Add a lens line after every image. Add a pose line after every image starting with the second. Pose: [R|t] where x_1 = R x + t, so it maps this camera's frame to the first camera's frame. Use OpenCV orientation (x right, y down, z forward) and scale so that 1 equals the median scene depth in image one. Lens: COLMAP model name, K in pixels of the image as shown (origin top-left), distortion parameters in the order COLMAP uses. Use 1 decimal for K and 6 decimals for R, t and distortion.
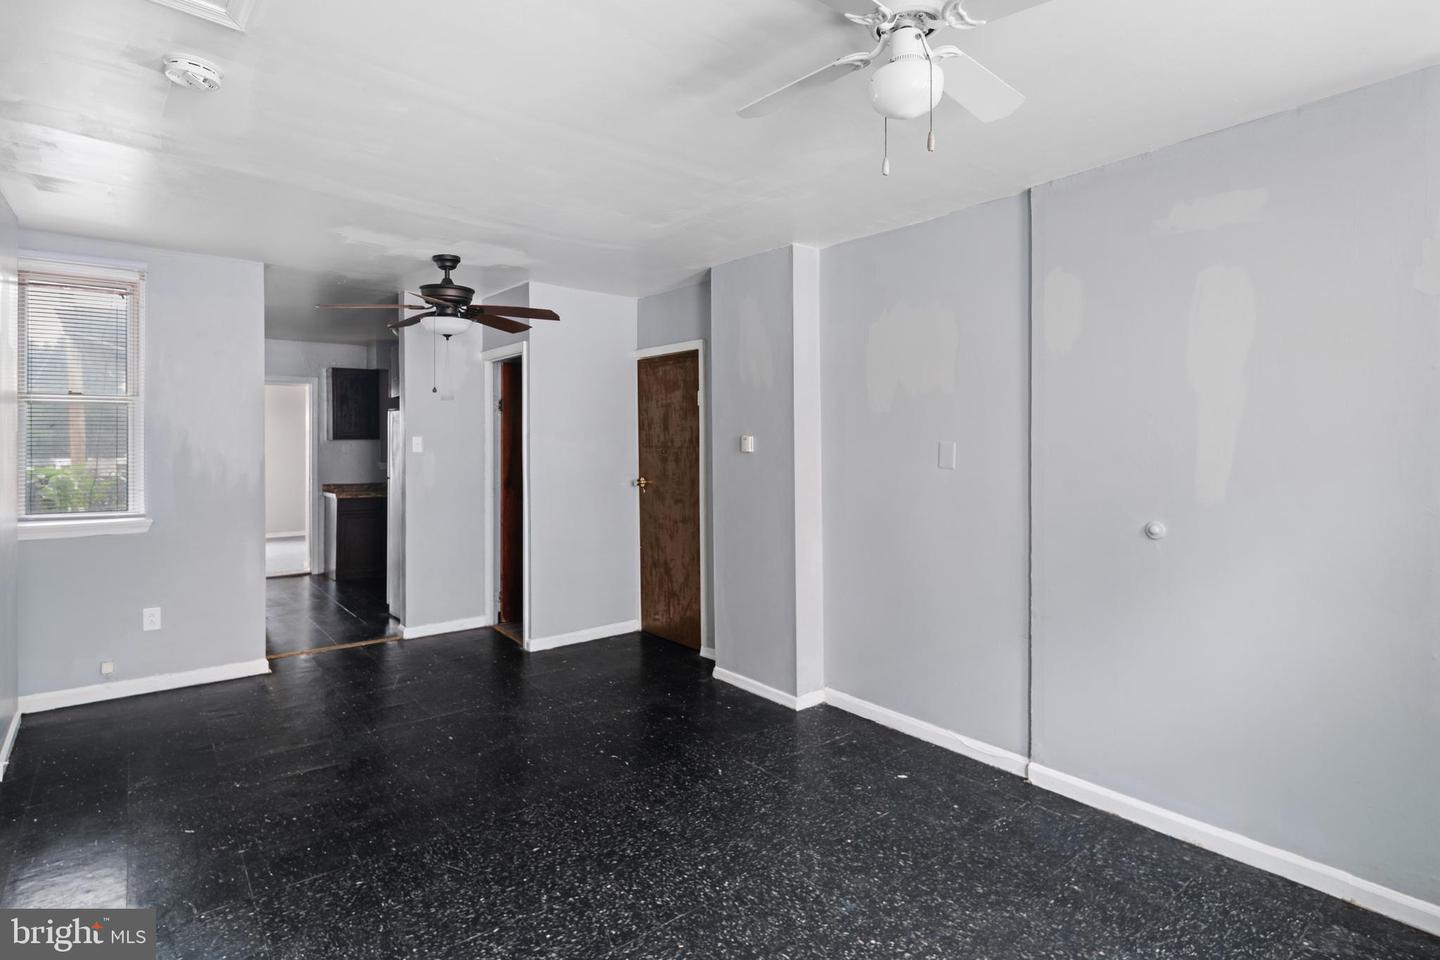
lens RADIAL K [[706.9, 0, 717.6], [0, 706.9, 441.1], [0, 0, 1]] dist [-0.004047, -0.000439]
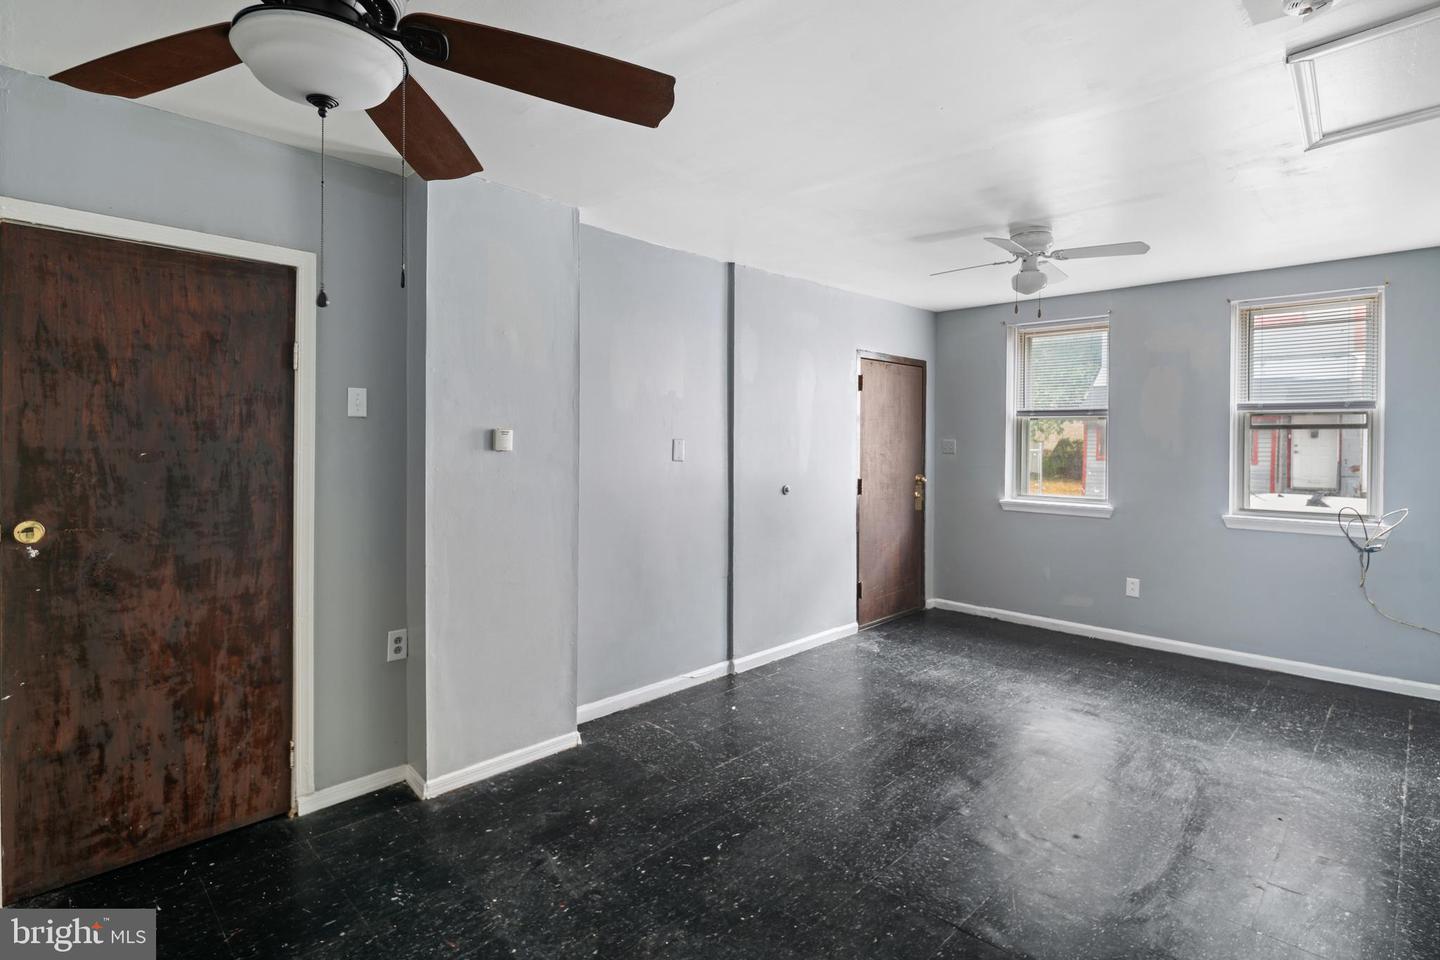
lens RADIAL K [[706.9, 0, 717.6], [0, 706.9, 441.1], [0, 0, 1]] dist [-0.004047, -0.000439]
pose [[-0.103456, -0.004417, 0.994624, -0.881659], [-0.013083, 0.999910, 0.003080, -0.000676], [-0.994548, -0.012694, -0.103505, 1.049349]]
